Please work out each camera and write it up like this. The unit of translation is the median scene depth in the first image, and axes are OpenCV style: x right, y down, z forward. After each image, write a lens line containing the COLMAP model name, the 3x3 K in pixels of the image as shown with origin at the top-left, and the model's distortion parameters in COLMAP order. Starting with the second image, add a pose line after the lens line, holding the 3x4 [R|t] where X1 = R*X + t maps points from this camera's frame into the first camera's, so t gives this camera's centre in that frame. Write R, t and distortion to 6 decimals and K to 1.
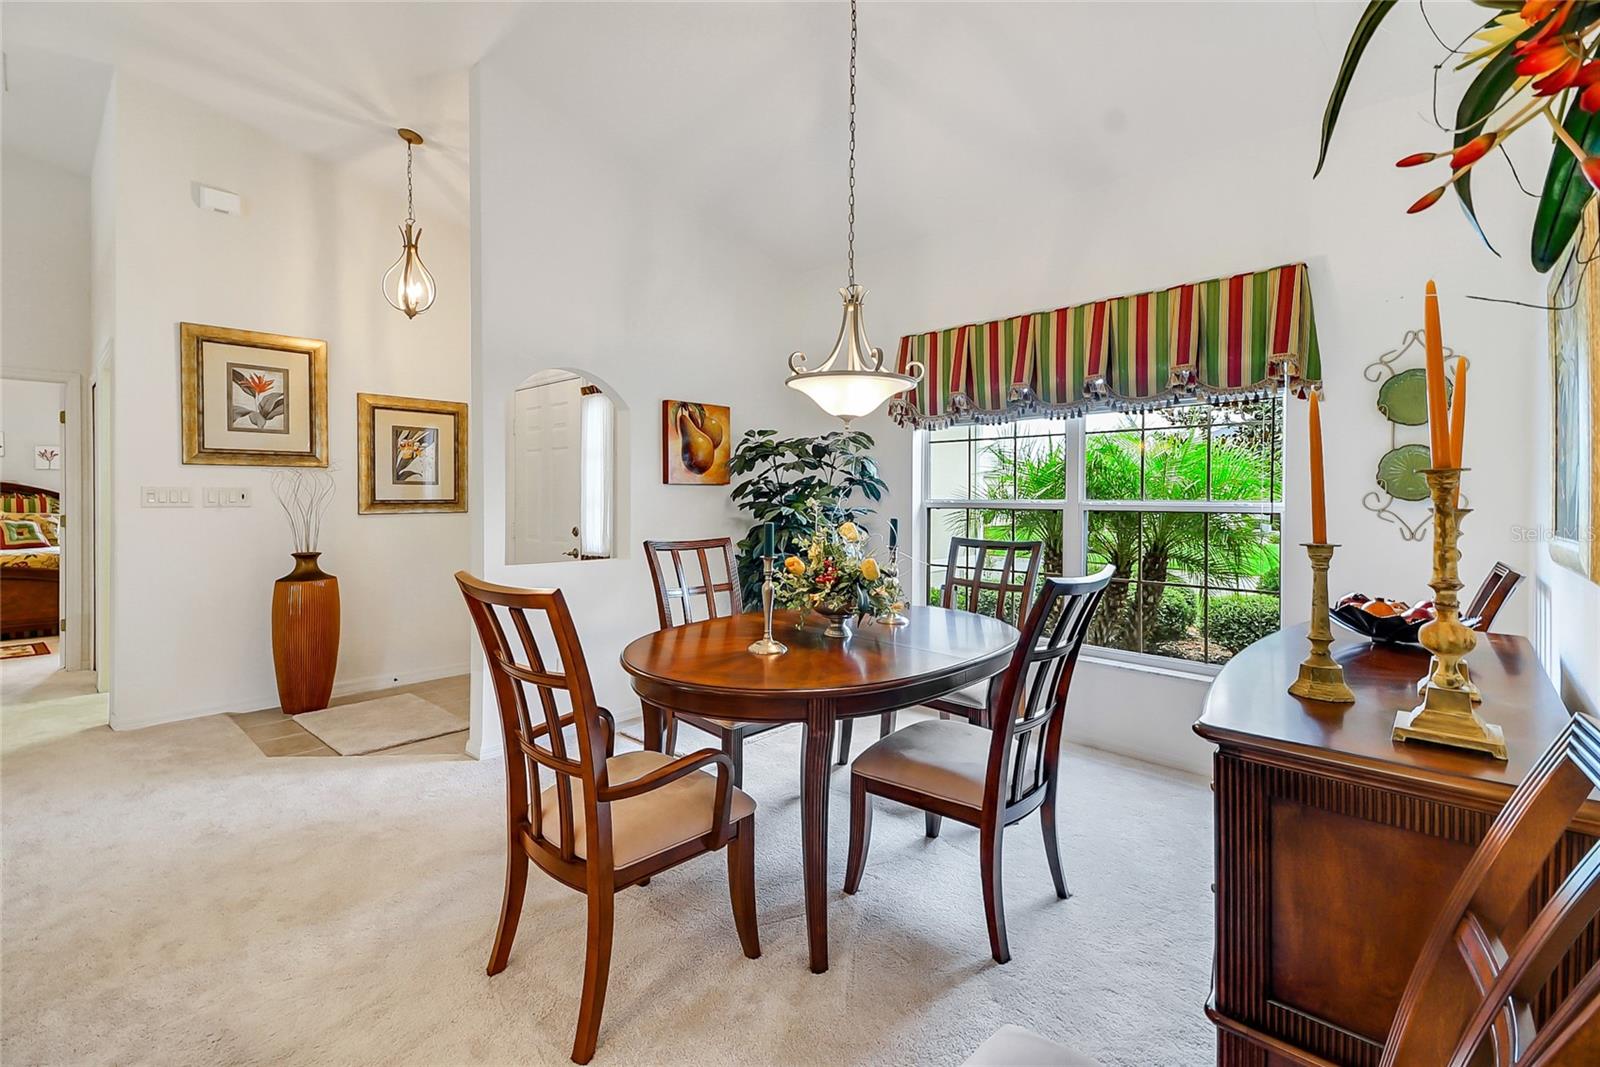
lens RADIAL K [[705.9, 0, 797.6], [0, 705.9, 493.4], [0, 0, 1]] dist [0.043418, -0.019697]
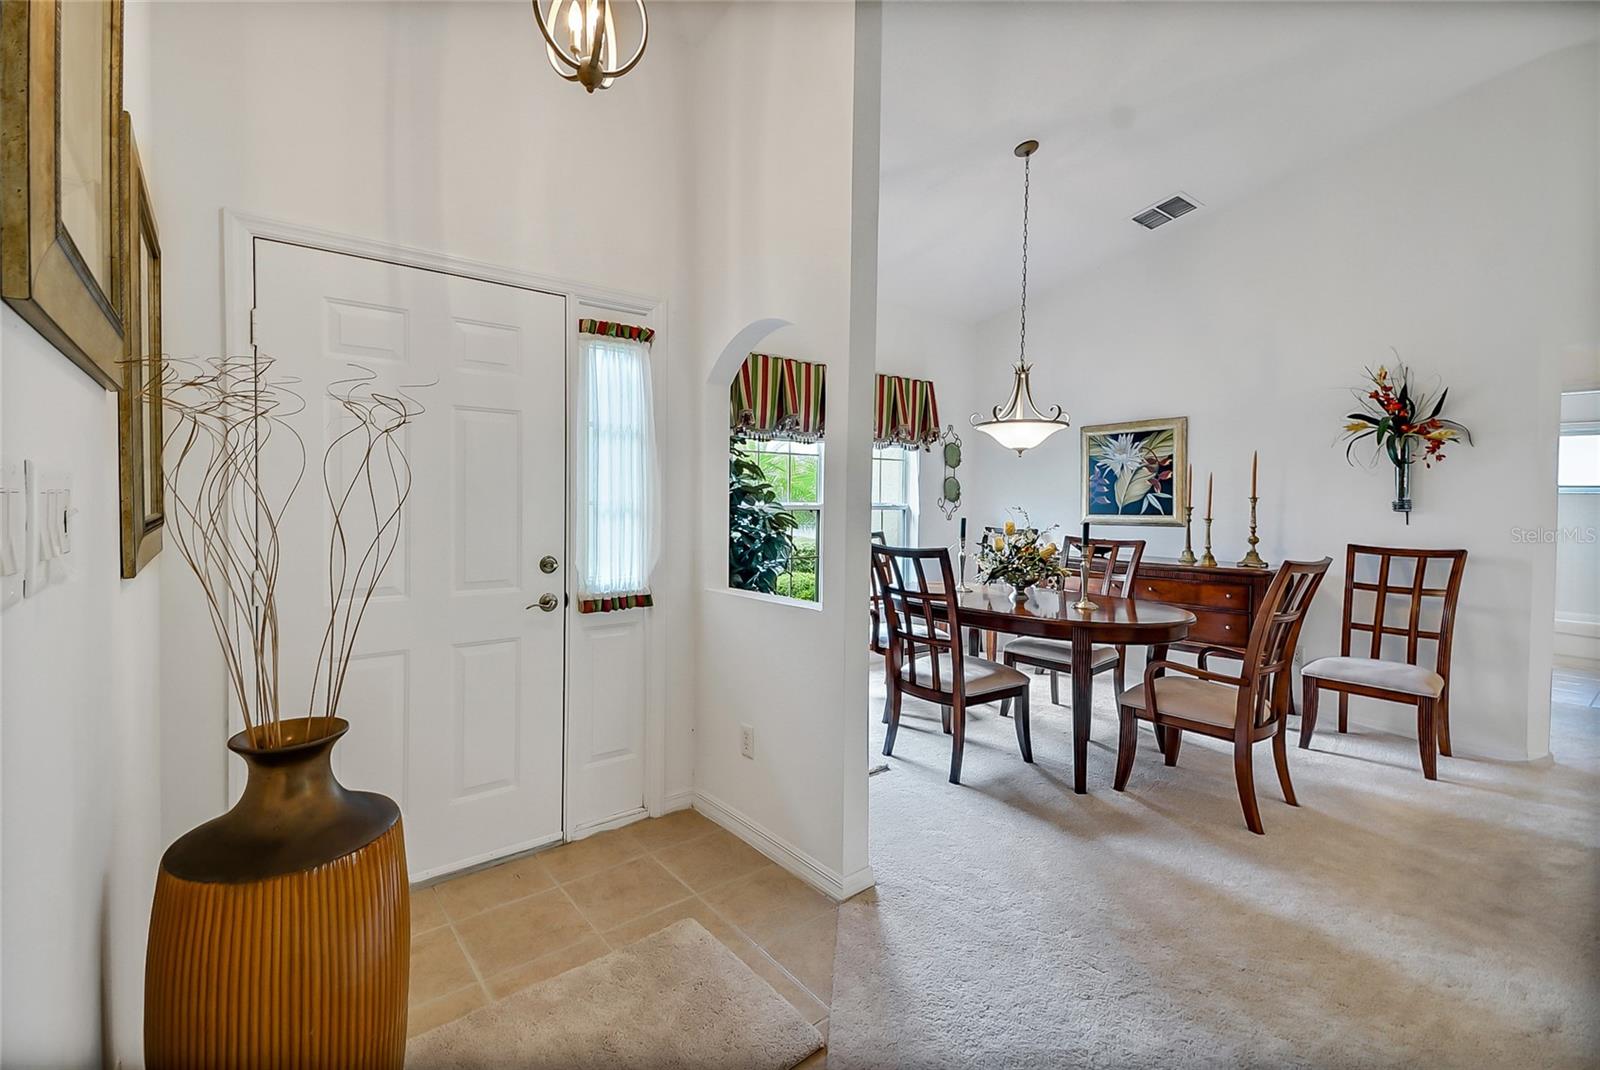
lens RADIAL K [[692.5, 0, 788.6], [0, 692.5, 509.1], [0, 0, 1]] dist [0.041045, -0.017773]
pose [[0.159590, -0.018851, 0.987003, -0.867534], [-0.009323, 0.999744, 0.020602, -0.003848], [-0.987139, -0.012489, 0.159373, 0.753897]]
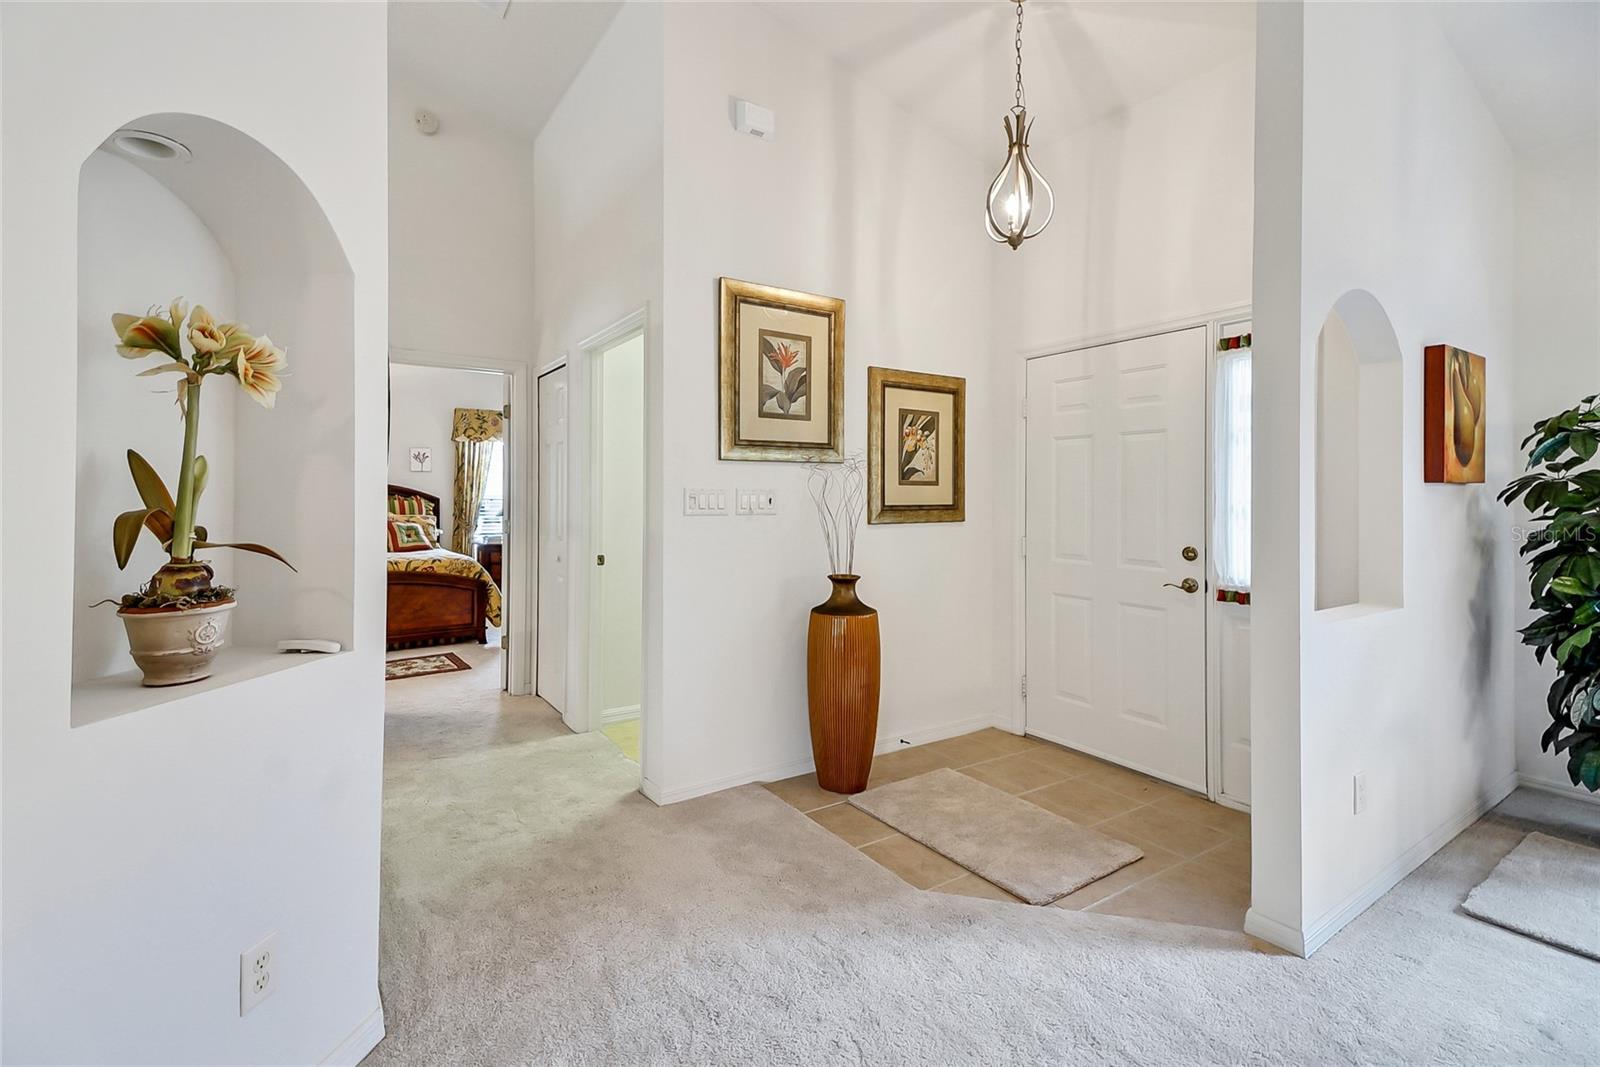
lens RADIAL K [[705.9, 0, 769.8], [0, 705.9, 483.2], [0, 0, 1]] dist [0.043418, -0.019697]
pose [[0.972667, -0.004356, -0.232166, -0.563892], [0.001284, 0.999910, -0.013380, -0.004939], [0.232203, 0.012716, 0.972584, 0.245173]]
